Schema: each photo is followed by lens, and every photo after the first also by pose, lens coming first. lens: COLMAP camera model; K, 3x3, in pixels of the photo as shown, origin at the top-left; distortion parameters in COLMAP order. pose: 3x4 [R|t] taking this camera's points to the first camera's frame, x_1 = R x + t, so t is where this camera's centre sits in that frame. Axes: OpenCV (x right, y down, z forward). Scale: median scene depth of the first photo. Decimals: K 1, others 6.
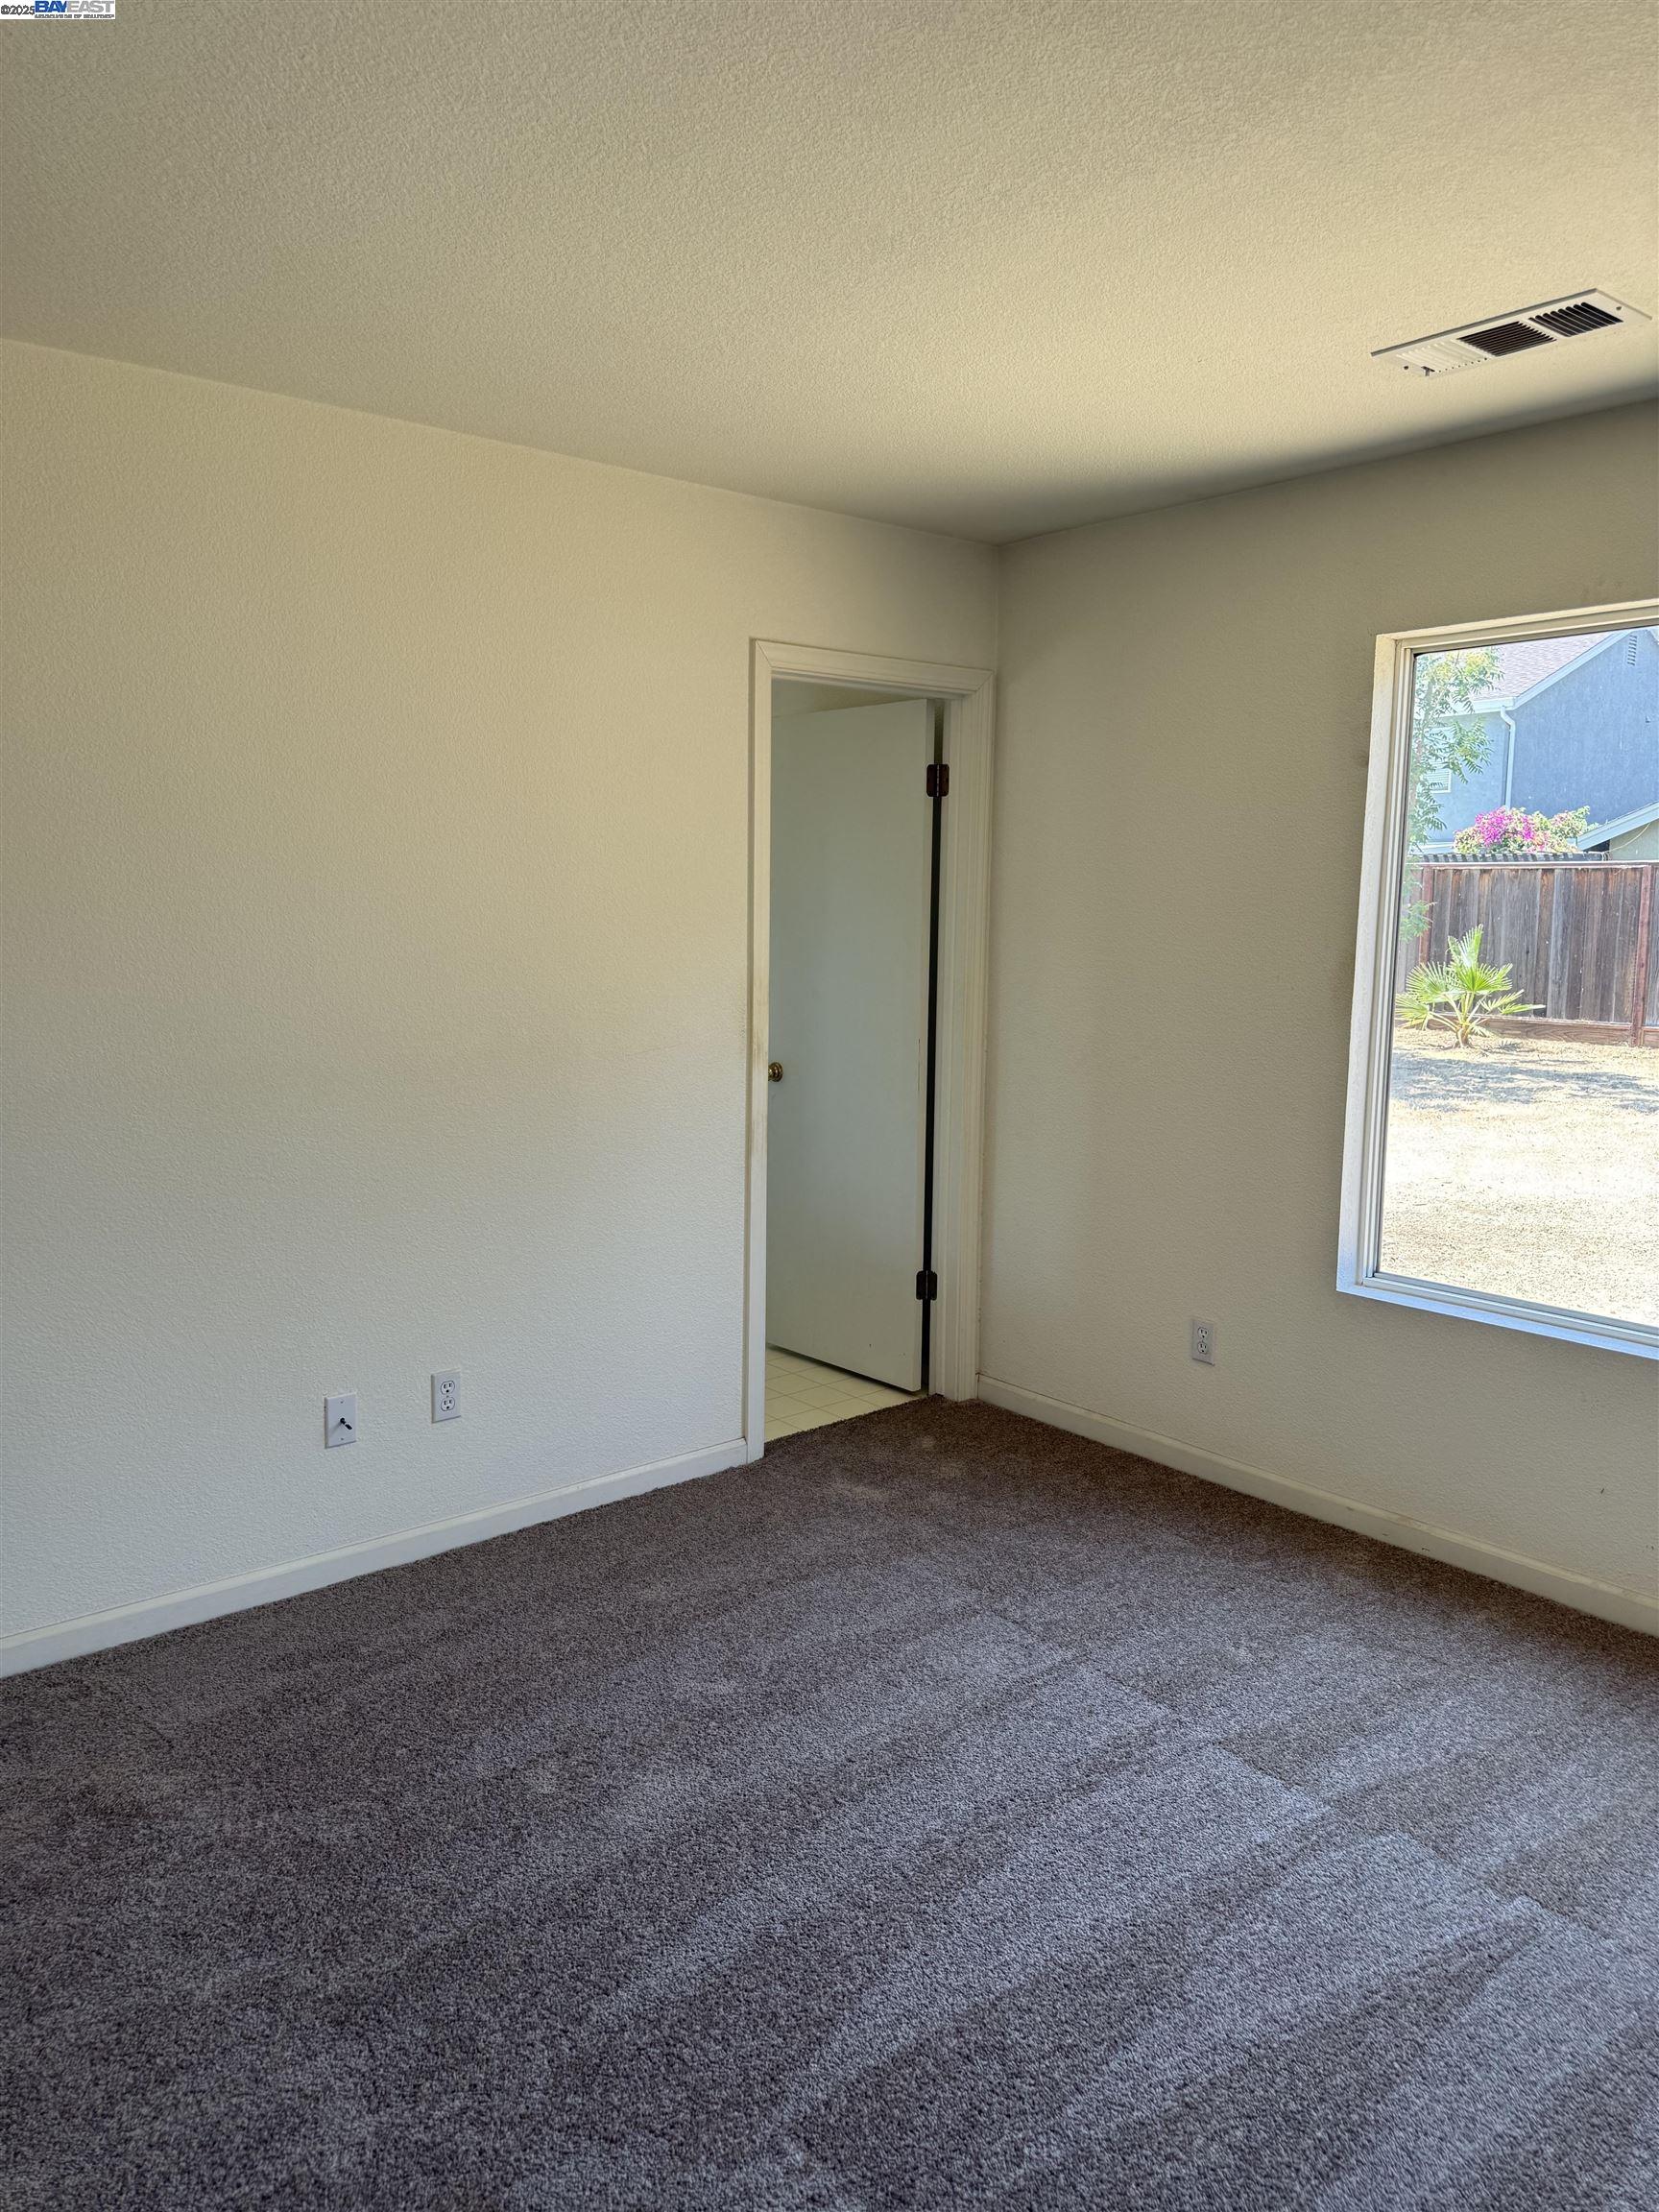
lens RADIAL K [[1559.8, 0, 830.2], [0, 1559.8, 1114.7], [0, 0, 1]] dist [0.130740, -0.265826]
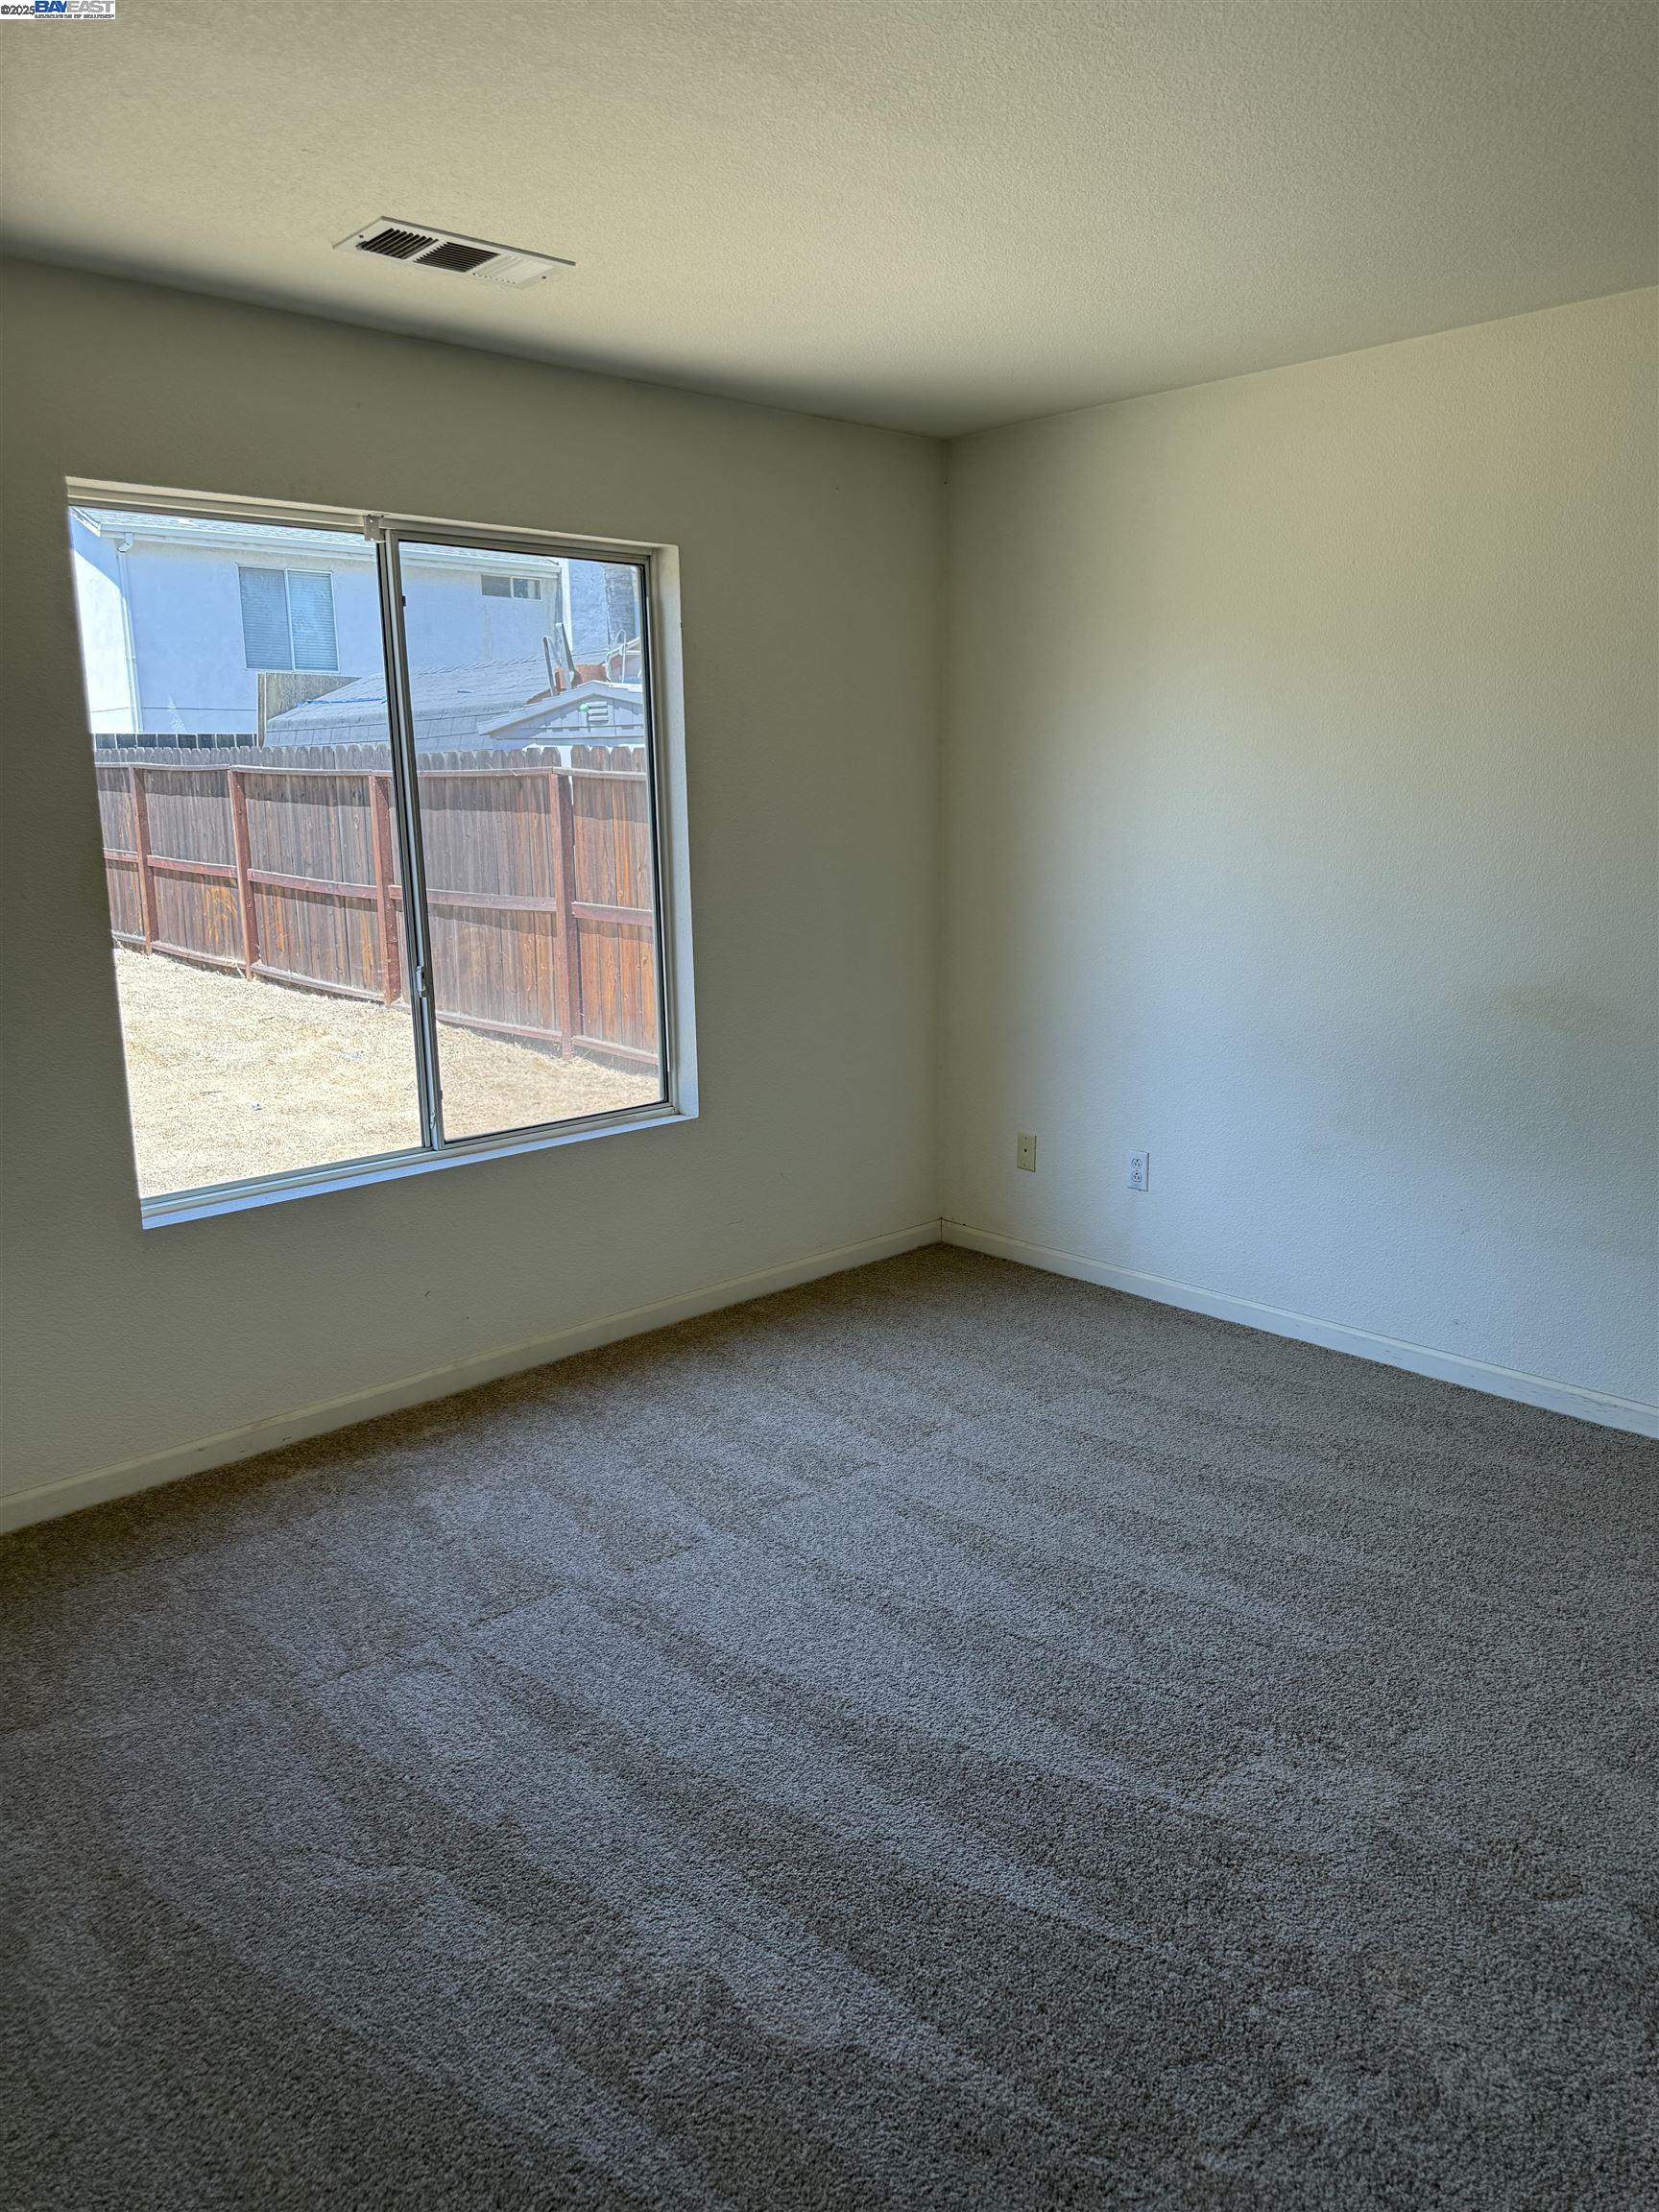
lens RADIAL K [[1559.8, 0, 830.2], [0, 1559.8, 1114.7], [0, 0, 1]] dist [0.130740, -0.265826]
pose [[-0.068905, -0.211309, 0.974988, -0.701594], [0.154029, 0.963338, 0.219669, -0.109862], [-0.985661, 0.165313, -0.033831, 0.791061]]
